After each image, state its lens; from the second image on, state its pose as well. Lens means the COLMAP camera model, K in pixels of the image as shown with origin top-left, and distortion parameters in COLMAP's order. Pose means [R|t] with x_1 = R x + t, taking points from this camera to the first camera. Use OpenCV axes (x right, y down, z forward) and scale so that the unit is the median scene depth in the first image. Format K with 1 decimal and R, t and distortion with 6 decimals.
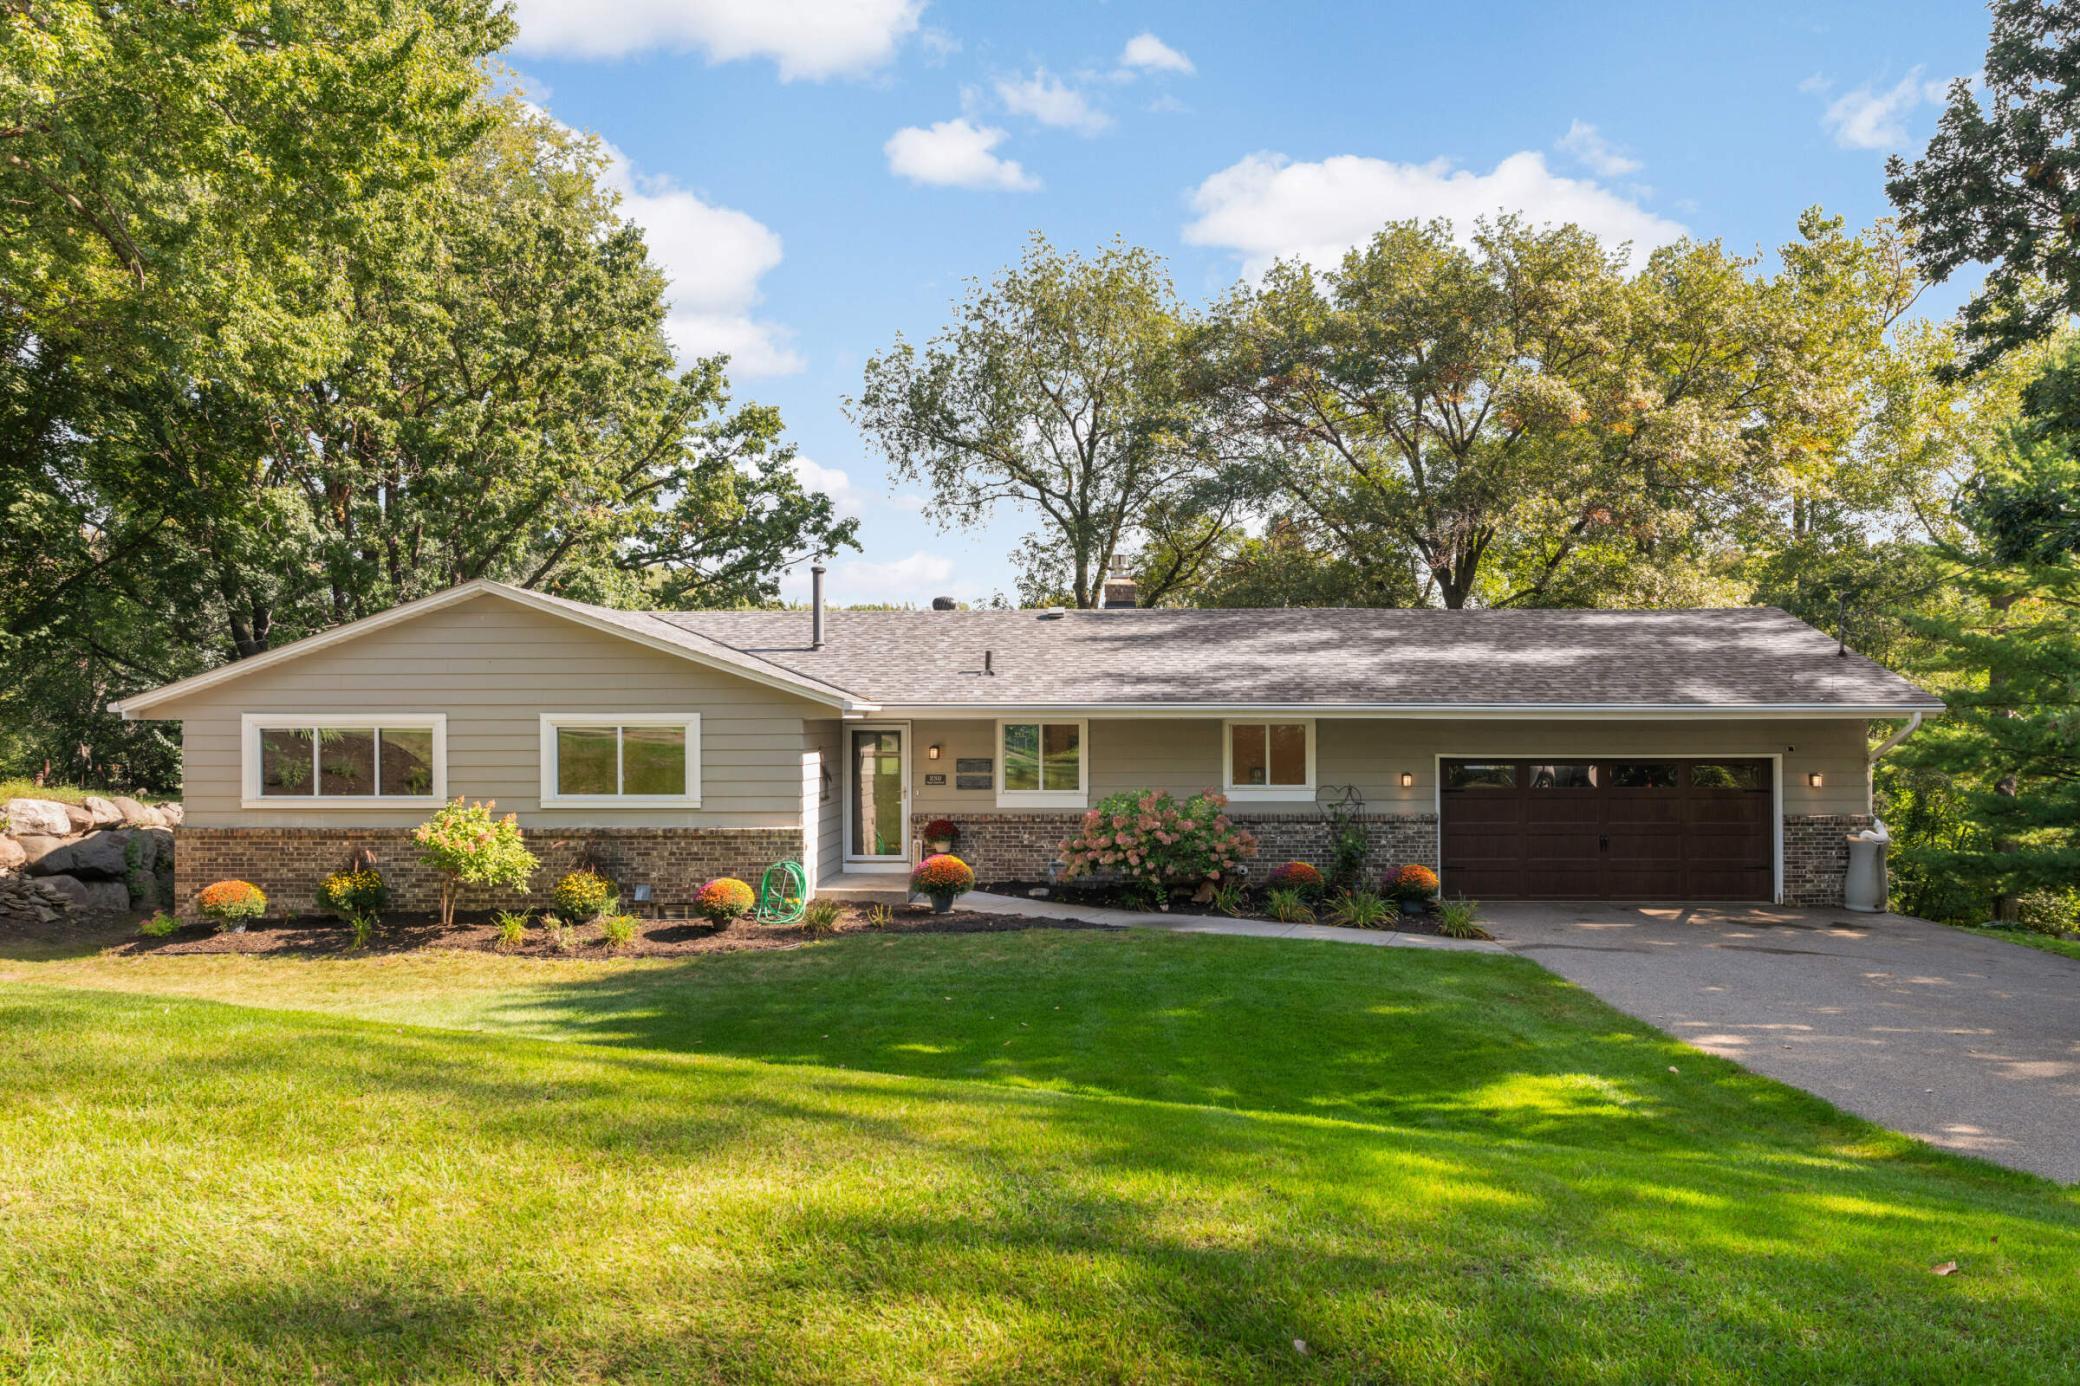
lens RADIAL K [[1425.7, 0, 1040.0], [0, 1425.7, 693.0], [0, 0, 1]] dist [-0.009871, -0.001549]
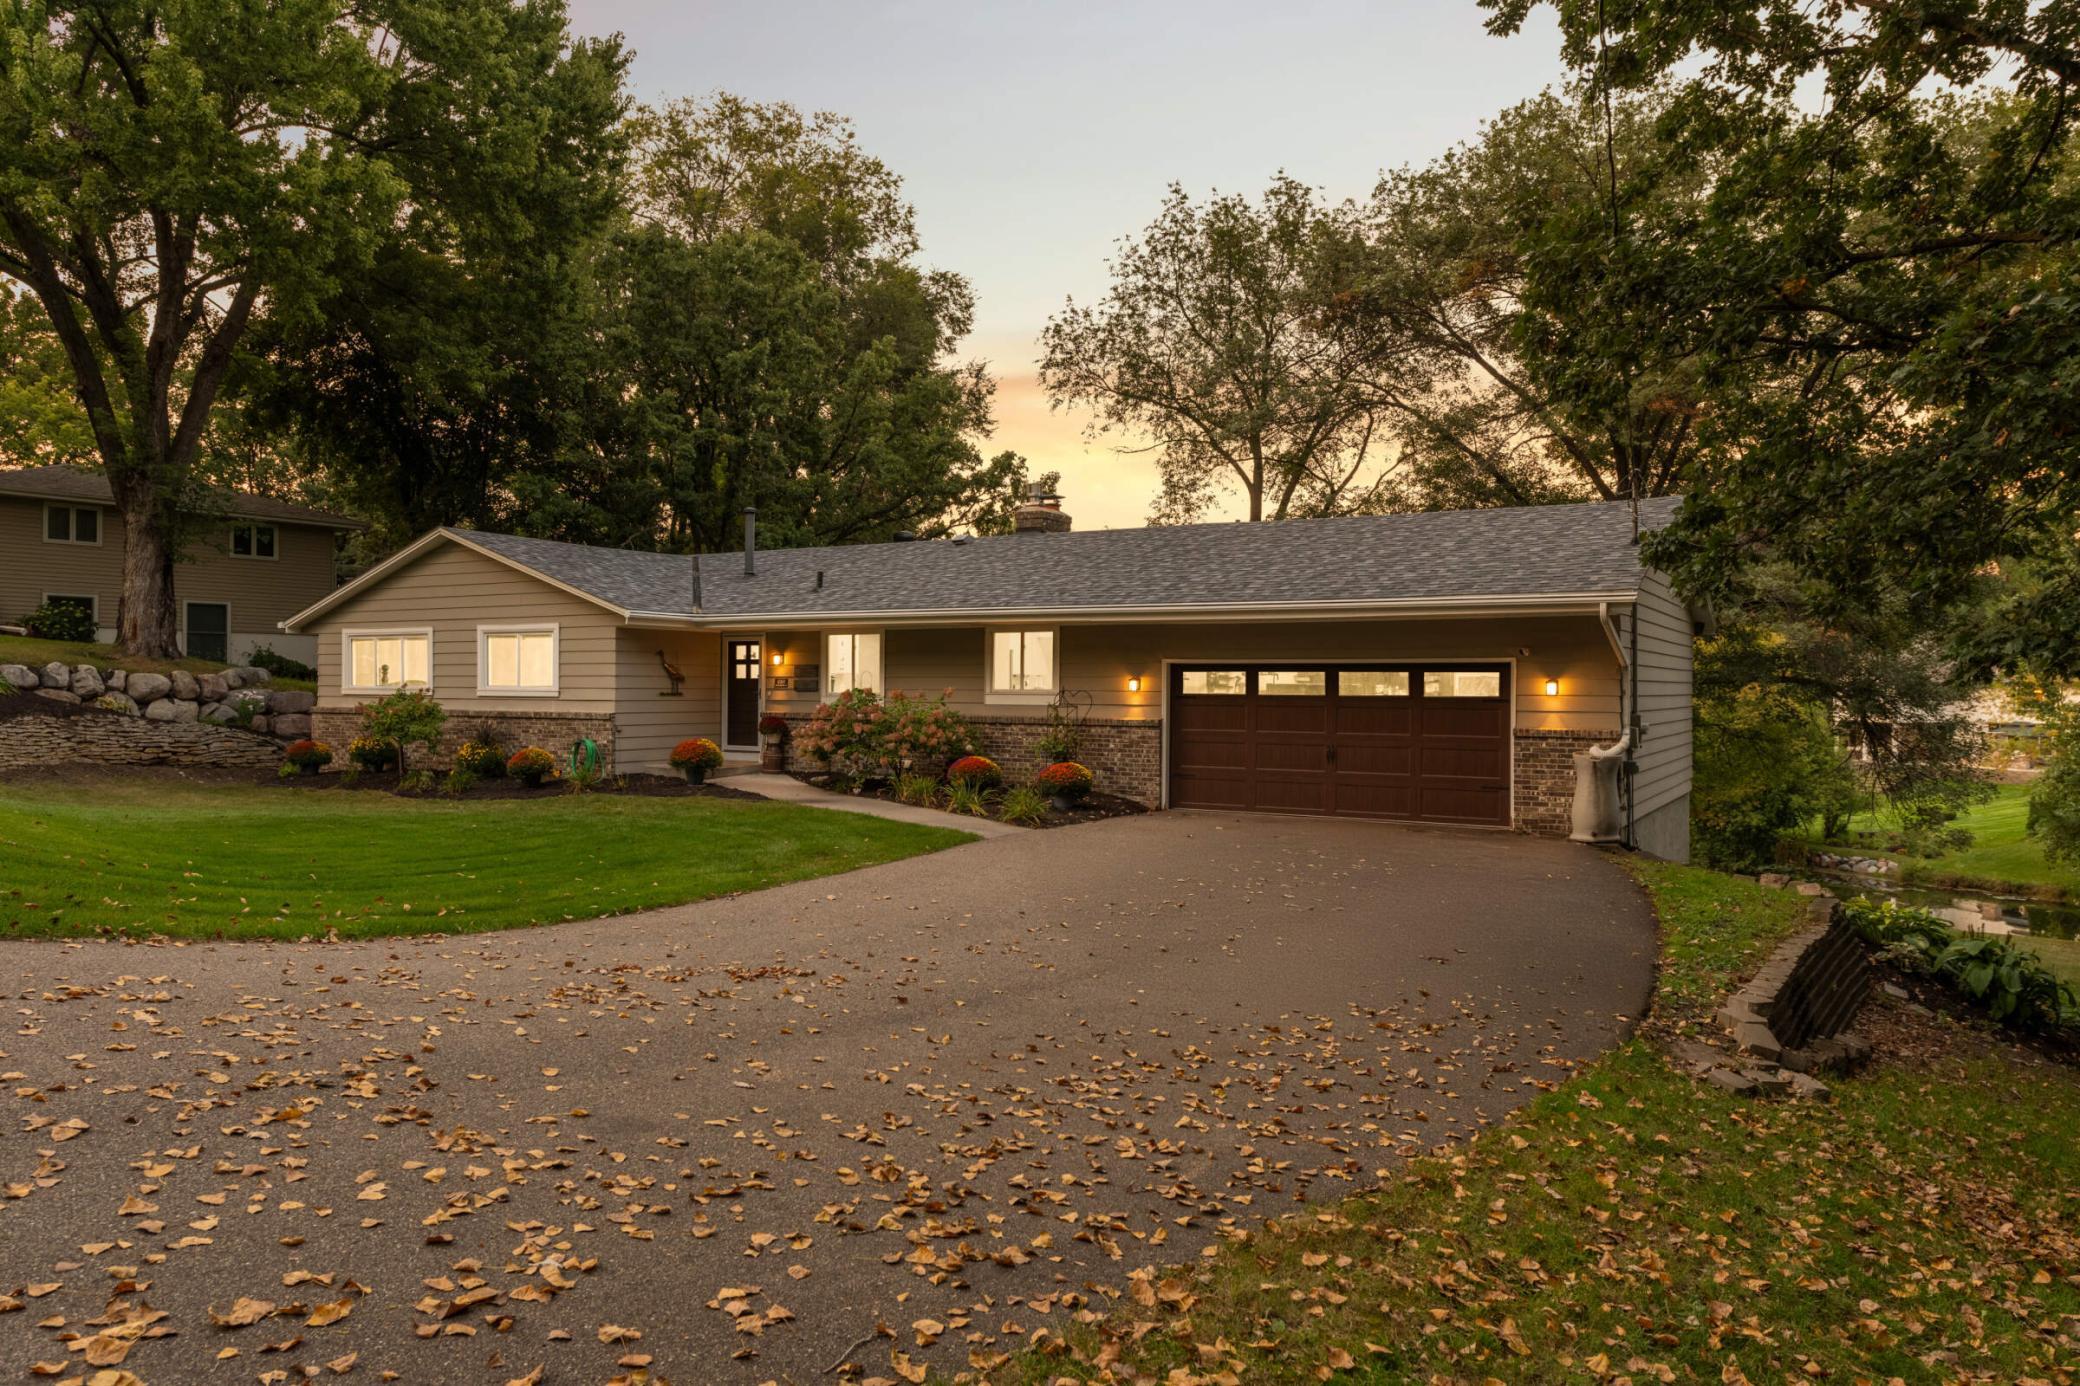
lens RADIAL K [[1425.7, 0, 1040.0], [0, 1425.7, 693.0], [0, 0, 1]] dist [-0.009871, -0.001549]
pose [[0.864475, 0.009049, -0.502595, 0.766638], [-0.000266, 0.999846, 0.017543, 0.053671], [0.502676, -0.015032, 0.864344, 0.109102]]
